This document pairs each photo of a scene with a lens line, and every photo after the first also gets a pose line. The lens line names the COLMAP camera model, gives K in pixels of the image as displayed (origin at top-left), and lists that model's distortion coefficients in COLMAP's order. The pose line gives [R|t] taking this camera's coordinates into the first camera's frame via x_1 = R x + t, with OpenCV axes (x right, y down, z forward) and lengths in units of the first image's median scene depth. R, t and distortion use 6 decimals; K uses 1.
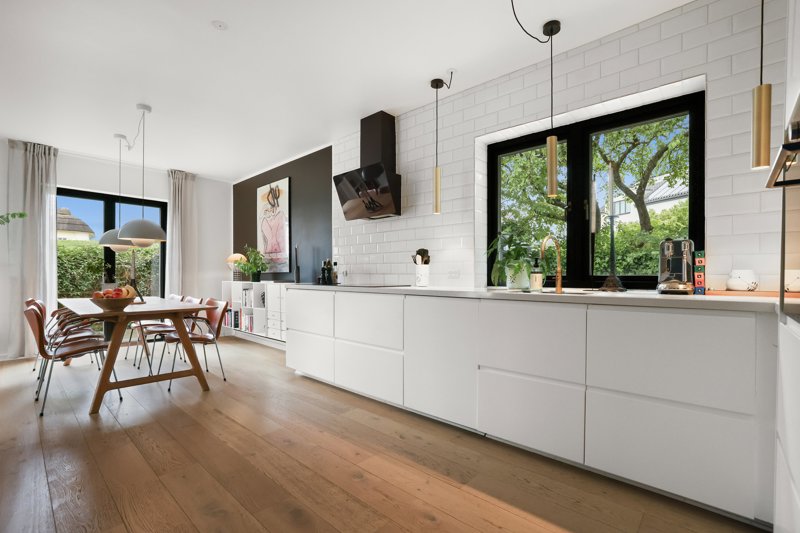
lens RADIAL K [[368.4, 0, 397.4], [0, 368.4, 273.1], [0, 0, 1]] dist [0.000630, 0.000026]
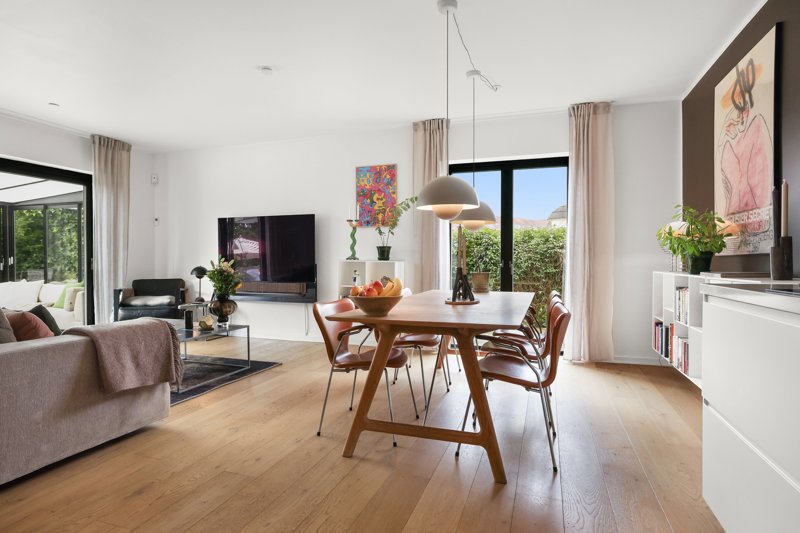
lens RADIAL K [[434.9, 0, 401.2], [0, 434.9, 264.8], [0, 0, 1]] dist [0.008251, 0.000326]
pose [[0.408200, 0.001488, -0.912891, -0.012575], [0.007623, 0.999958, 0.005039, 0.005668], [0.912861, -0.009016, 0.408172, 0.406010]]
